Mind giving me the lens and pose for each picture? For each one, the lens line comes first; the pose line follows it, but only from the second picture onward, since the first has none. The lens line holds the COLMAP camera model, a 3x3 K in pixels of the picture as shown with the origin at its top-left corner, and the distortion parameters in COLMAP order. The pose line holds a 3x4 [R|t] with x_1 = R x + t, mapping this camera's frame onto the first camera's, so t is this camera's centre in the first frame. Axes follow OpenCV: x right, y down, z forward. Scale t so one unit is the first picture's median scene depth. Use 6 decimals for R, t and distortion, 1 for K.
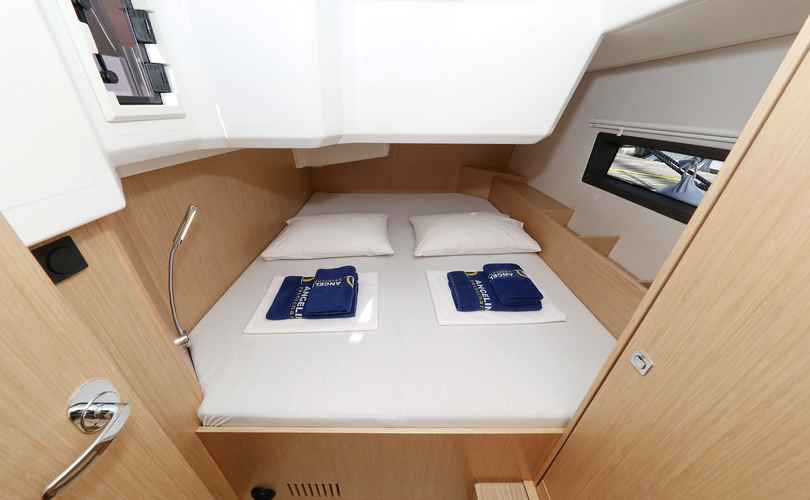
lens RADIAL K [[264.5, 0, 397.1], [0, 264.5, 254.1], [0, 0, 1]] dist [0.000197, -0.000016]
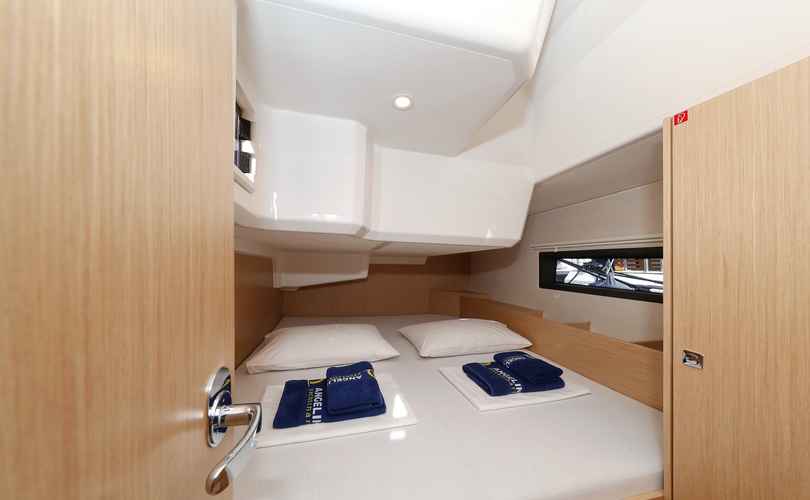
lens RADIAL K [[274.4, 0, 406.2], [0, 274.4, 261.4], [0, 0, 1]] dist [-0.000879, -0.000189]
pose [[0.967755, 0.019522, 0.251134, -0.285260], [0.108881, 0.866620, -0.486945, 0.219603], [-0.227144, 0.498587, 0.836550, 0.022753]]
